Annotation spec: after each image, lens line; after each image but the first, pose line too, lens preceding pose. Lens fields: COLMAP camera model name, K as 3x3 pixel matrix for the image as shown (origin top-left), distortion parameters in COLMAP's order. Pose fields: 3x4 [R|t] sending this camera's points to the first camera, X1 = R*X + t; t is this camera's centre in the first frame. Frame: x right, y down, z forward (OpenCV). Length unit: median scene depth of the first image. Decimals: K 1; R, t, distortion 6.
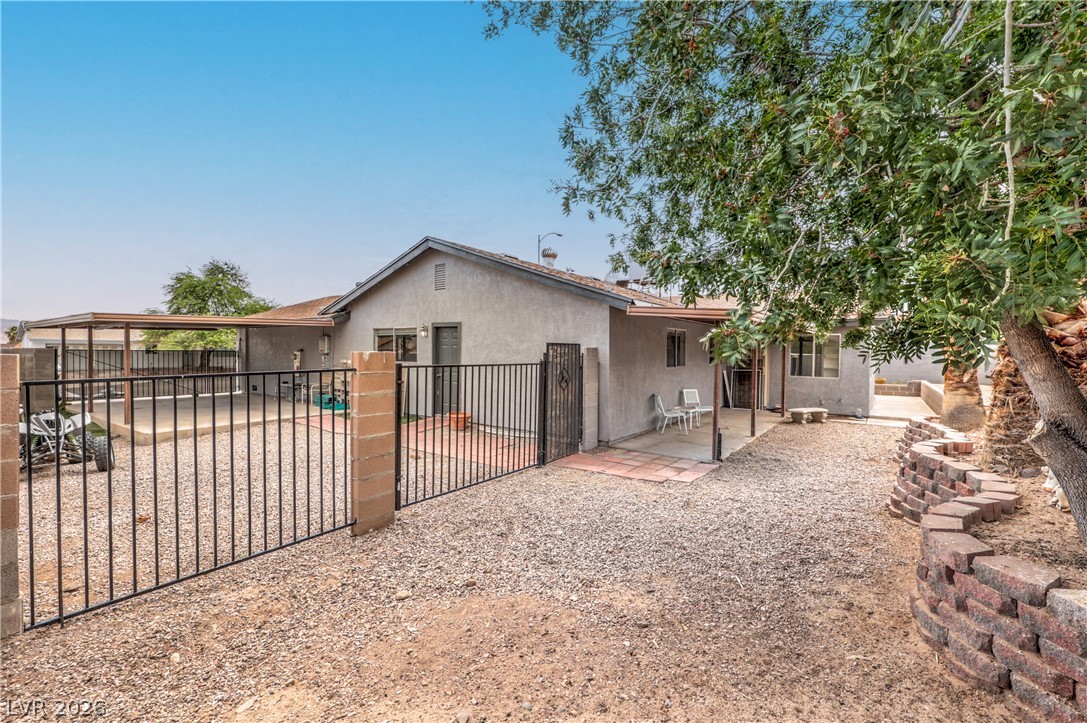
lens RADIAL K [[456.4, 0, 543.5], [0, 456.4, 361.5], [0, 0, 1]] dist [-0.000357, -0.000031]
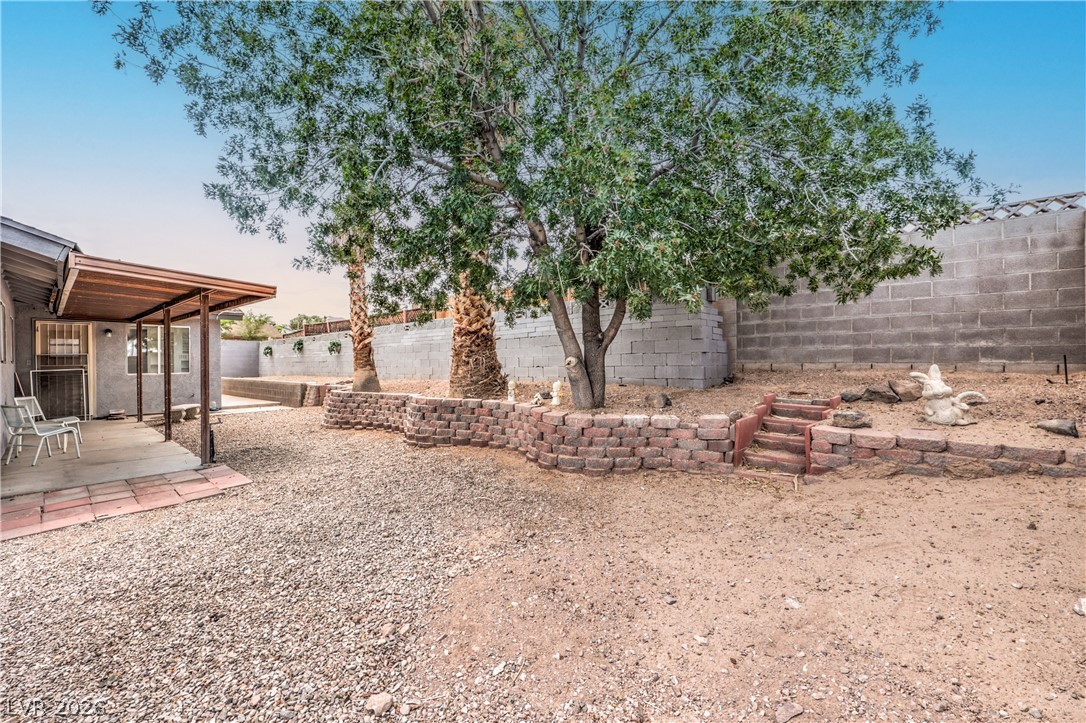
lens RADIAL K [[456.0, 0, 543.0], [0, 456.0, 361.5], [0, 0, 1]] dist [-0.000357, -0.000031]
pose [[0.113614, -0.022938, 0.993260, -0.508211], [0.032114, 0.999296, 0.019404, 0.048954], [-0.993006, 0.029693, 0.114270, 0.420326]]
